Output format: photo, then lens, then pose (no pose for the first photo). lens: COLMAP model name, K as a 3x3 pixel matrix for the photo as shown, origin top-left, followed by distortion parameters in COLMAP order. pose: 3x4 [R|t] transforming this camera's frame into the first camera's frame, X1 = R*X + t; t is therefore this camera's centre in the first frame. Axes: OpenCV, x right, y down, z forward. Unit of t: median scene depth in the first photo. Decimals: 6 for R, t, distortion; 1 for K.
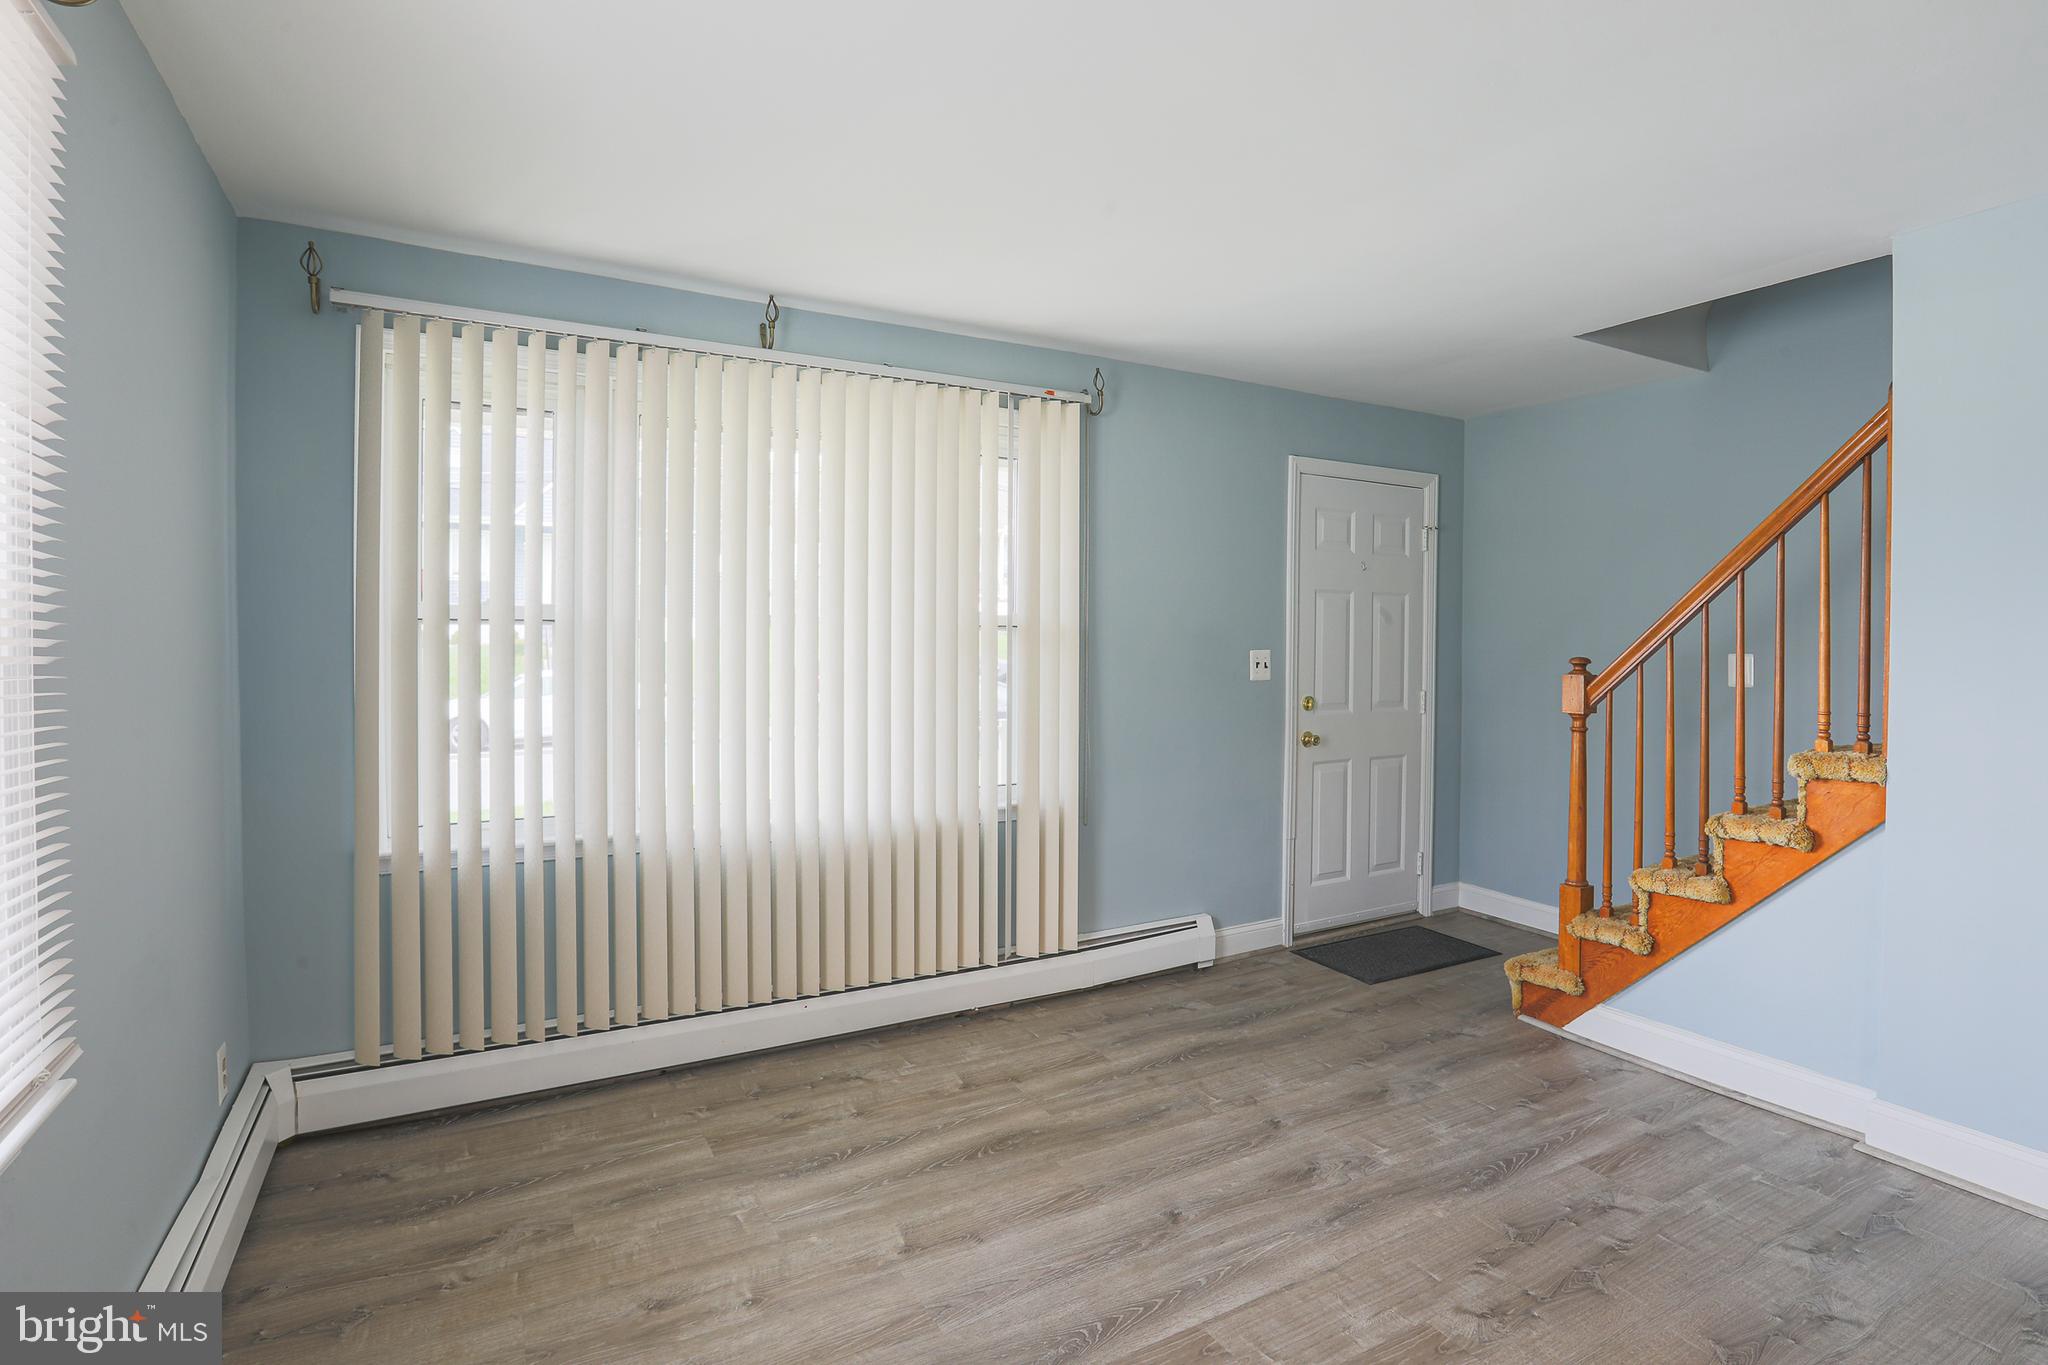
lens RADIAL K [[998.5, 0, 1030.4], [0, 998.5, 660.4], [0, 0, 1]] dist [-0.049335, 0.016446]
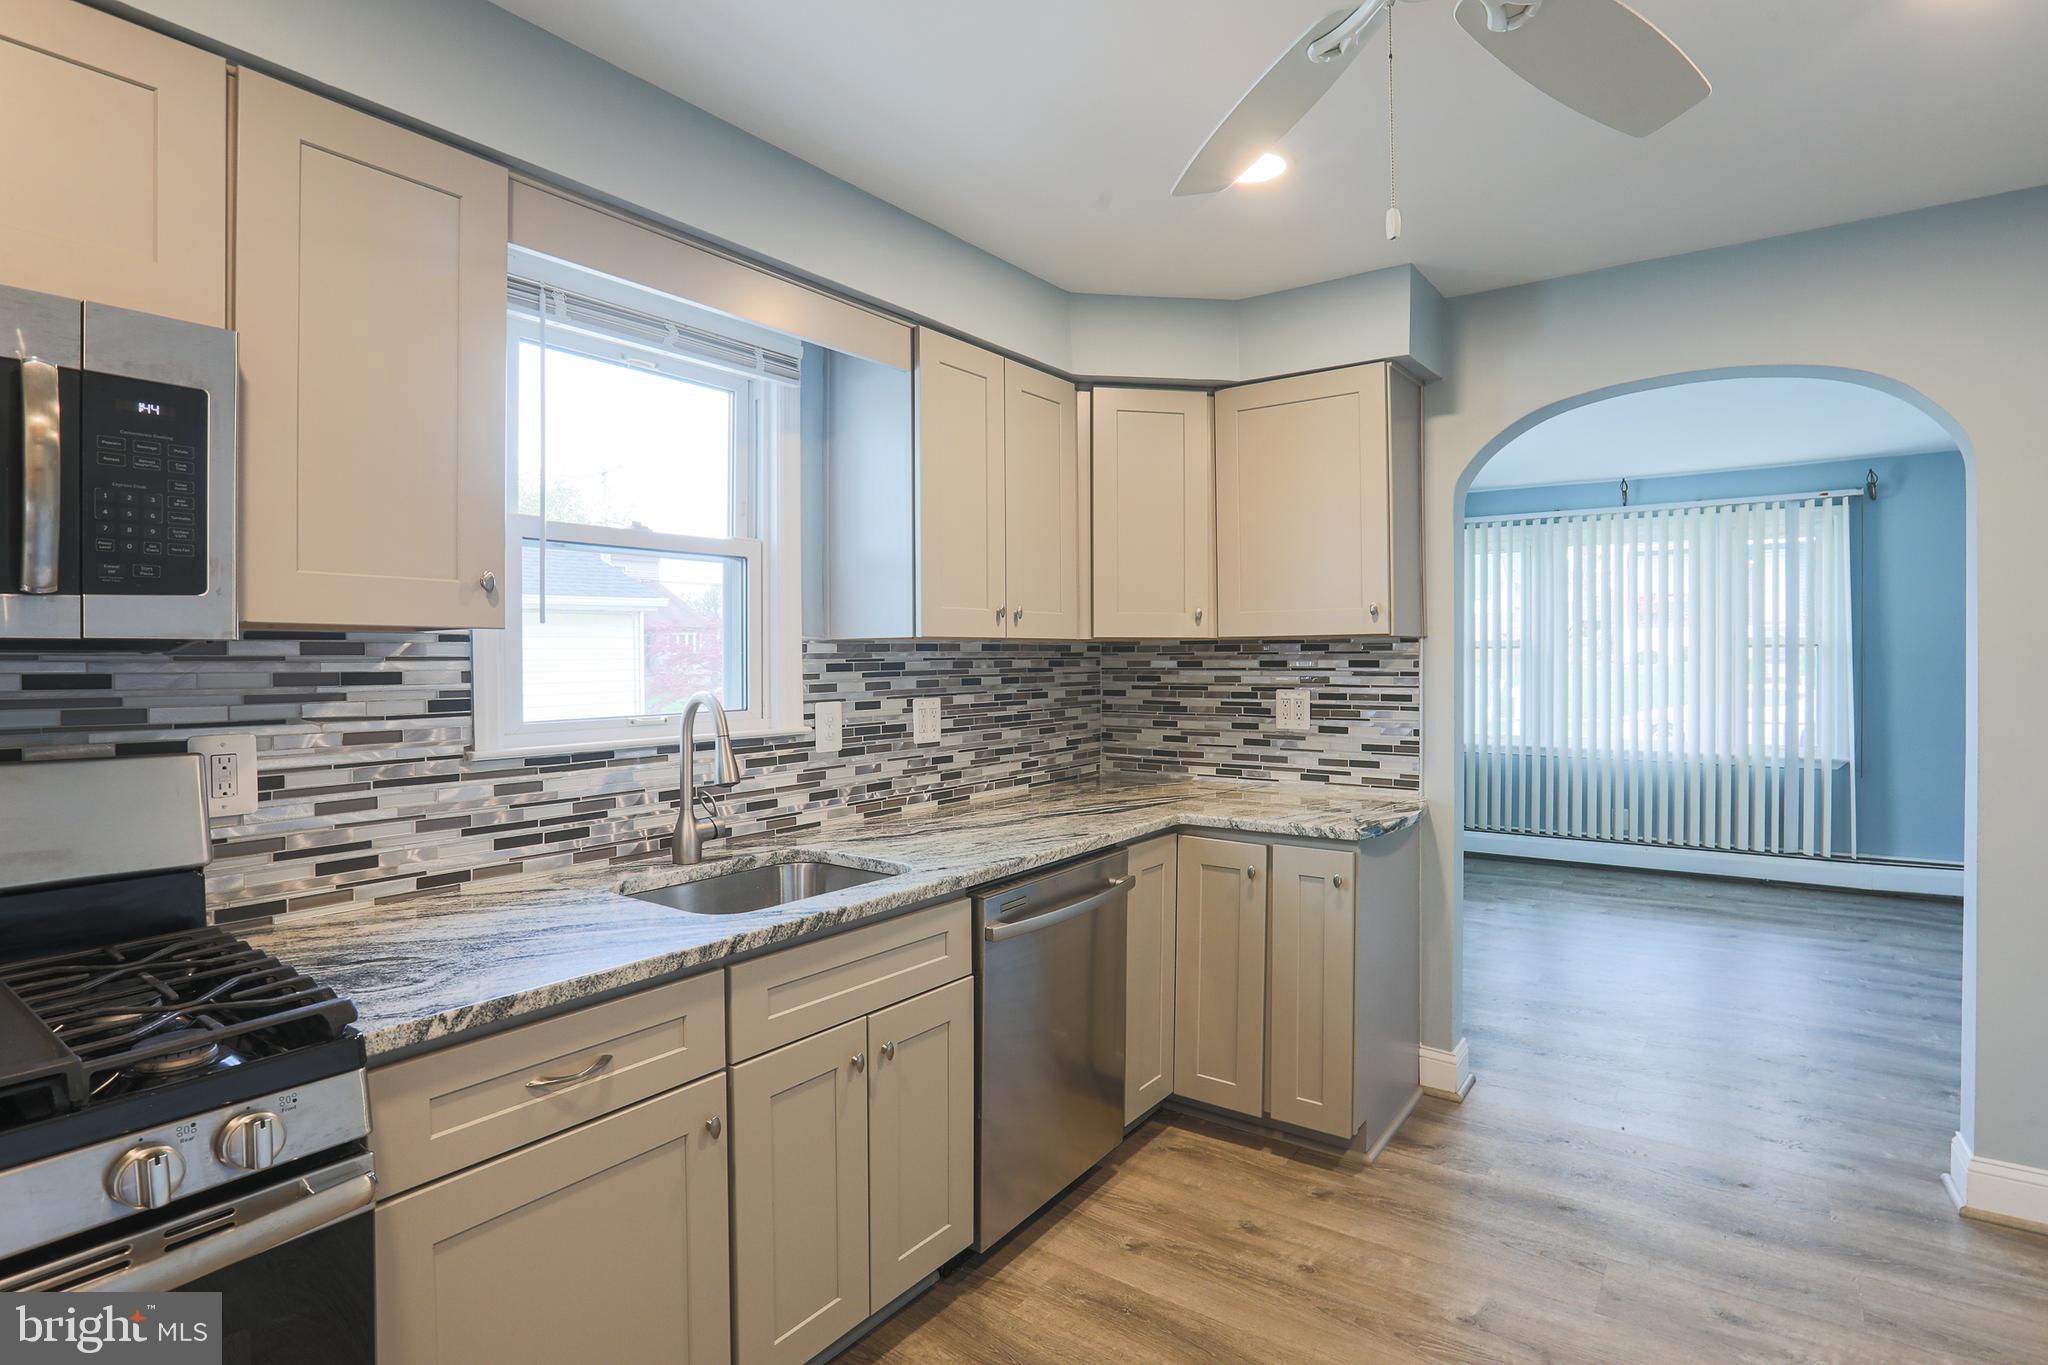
lens RADIAL K [[1007.2, 0, 1068.5], [0, 1007.2, 659.0], [0, 0, 1]] dist [-0.054871, 0.025906]
pose [[0.440105, -0.004213, -0.897937, 1.038535], [-0.011123, 0.999887, -0.010143, 0.018658], [0.897878, 0.014452, 0.440008, -0.865408]]
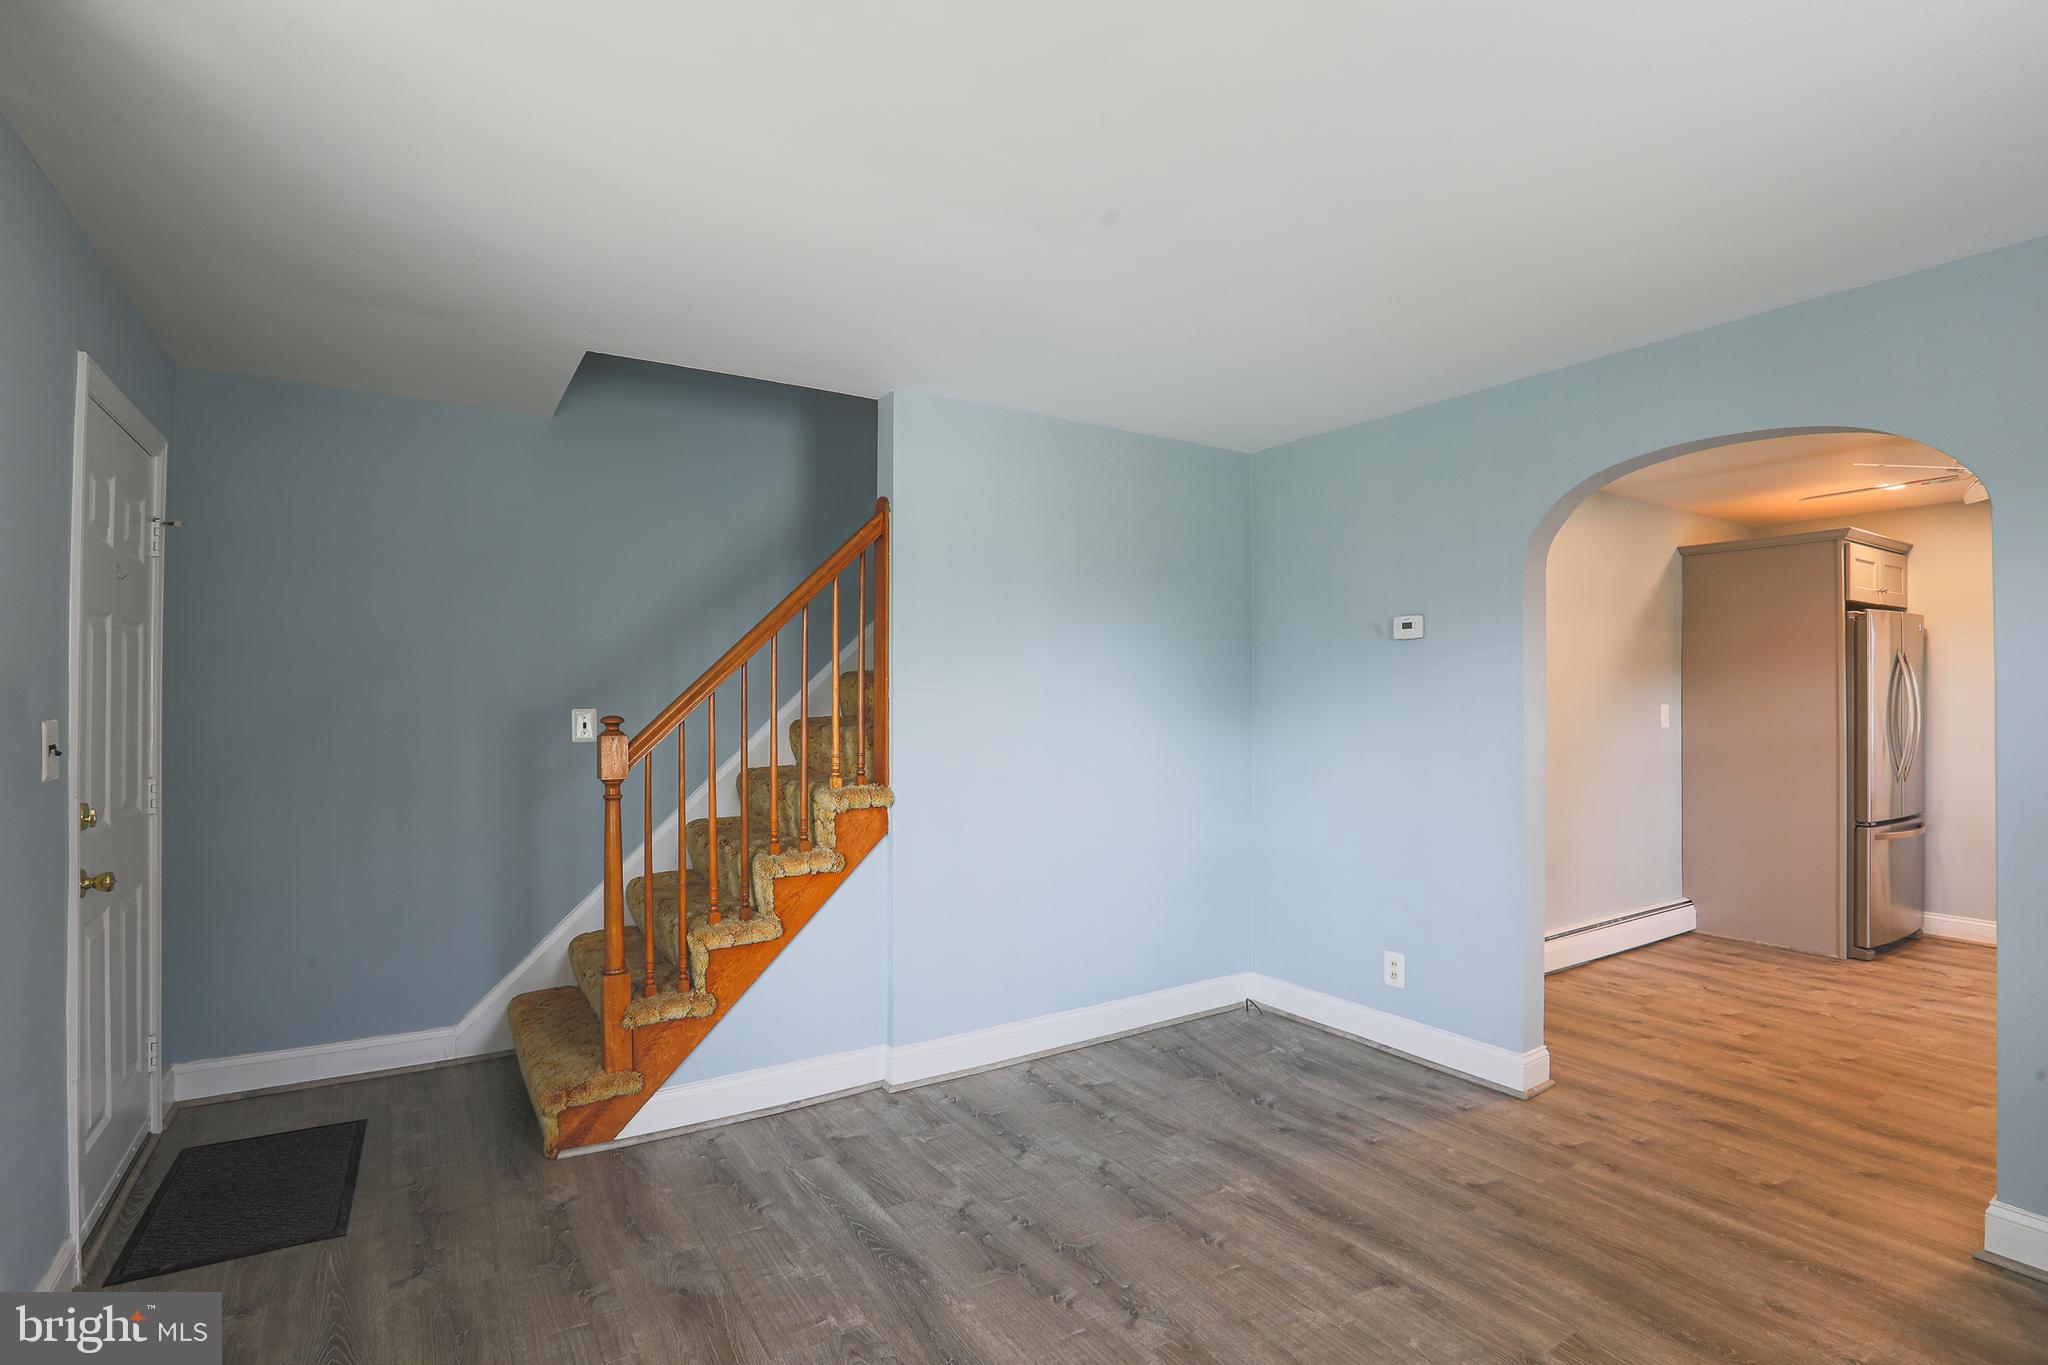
lens RADIAL K [[1010.5, 0, 1037.0], [0, 1010.5, 696.9], [0, 0, 1]] dist [-0.055012, 0.020890]
pose [[-0.070068, -0.004989, 0.997530, -0.402986], [0.021986, 0.999737, 0.006544, -0.019494], [-0.997300, 0.022390, -0.069940, 0.742757]]
